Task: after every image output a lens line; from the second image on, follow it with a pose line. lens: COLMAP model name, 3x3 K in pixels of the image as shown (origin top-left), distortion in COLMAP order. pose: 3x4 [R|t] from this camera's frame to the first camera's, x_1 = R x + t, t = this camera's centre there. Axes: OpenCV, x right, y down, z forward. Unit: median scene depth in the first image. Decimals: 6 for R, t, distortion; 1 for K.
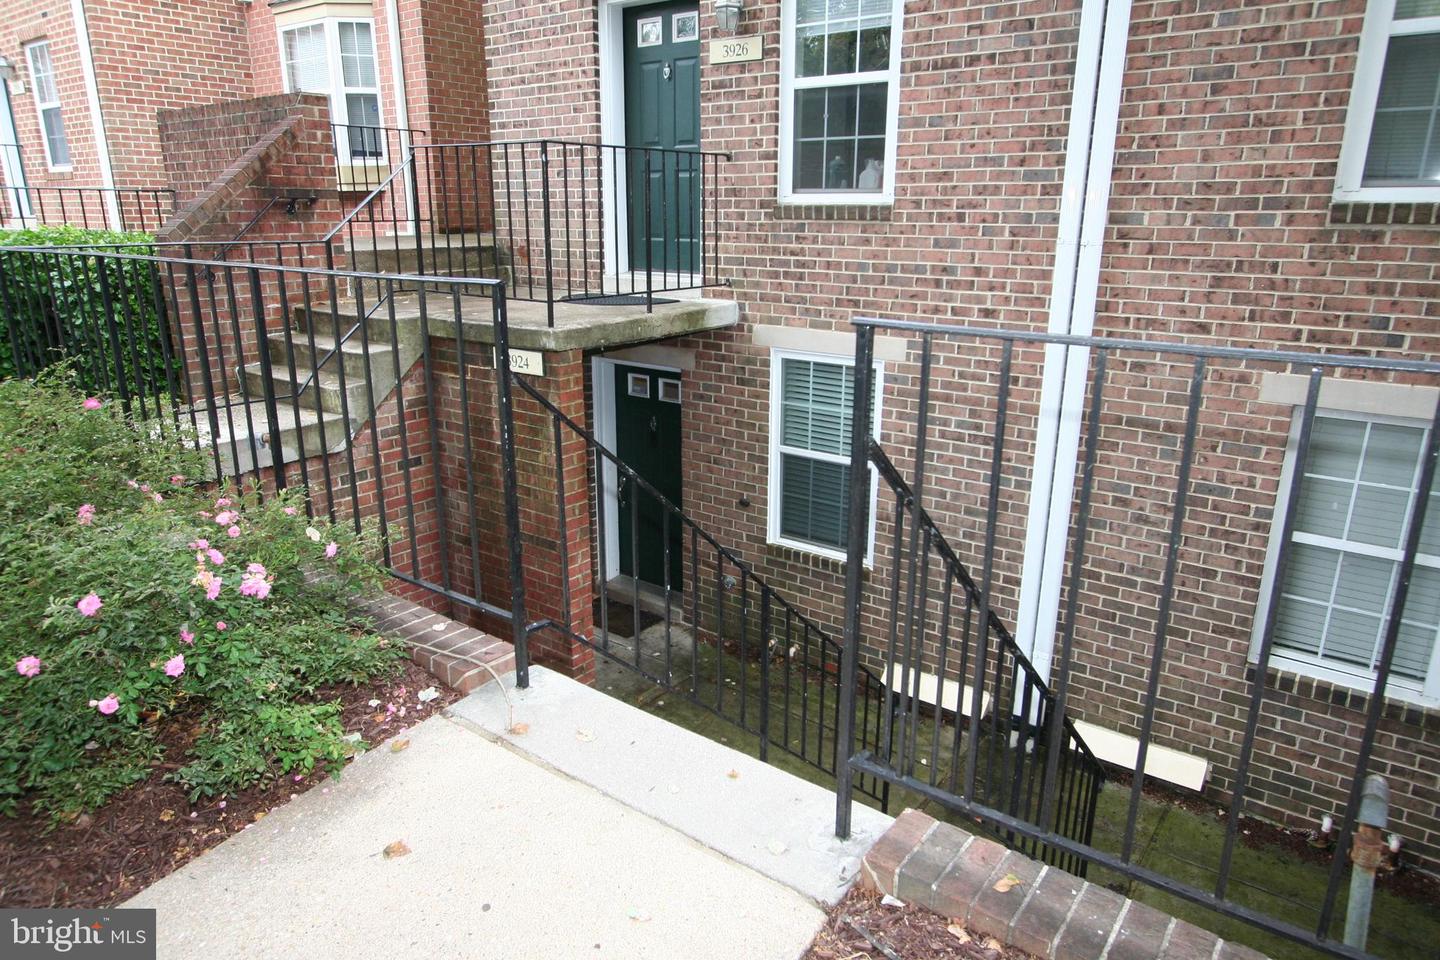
lens RADIAL K [[921.1, 0, 719.5], [0, 921.1, 477.1], [0, 0, 1]] dist [0.005503, 0.000092]
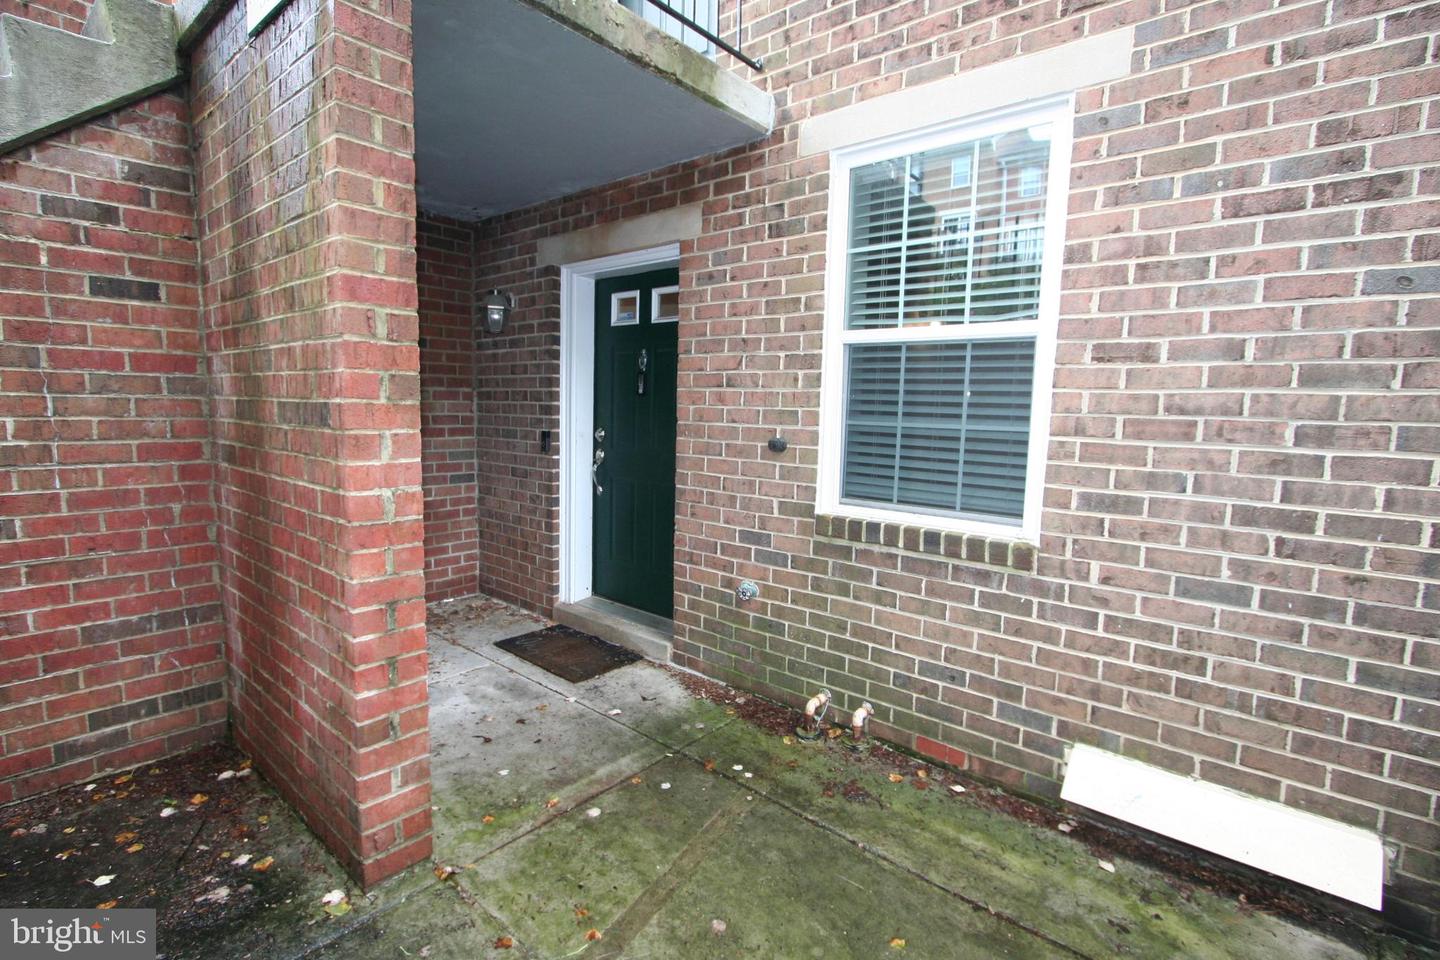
lens RADIAL K [[672.4, 0, 719.6], [0, 672.4, 487.0], [0, 0, 1]] dist [-0.010437, 0.000459]
pose [[0.998405, 0.027532, -0.049296, 0.012888], [-0.035180, 0.986214, -0.161691, 0.125543], [0.044165, 0.163168, 0.985609, 0.598924]]
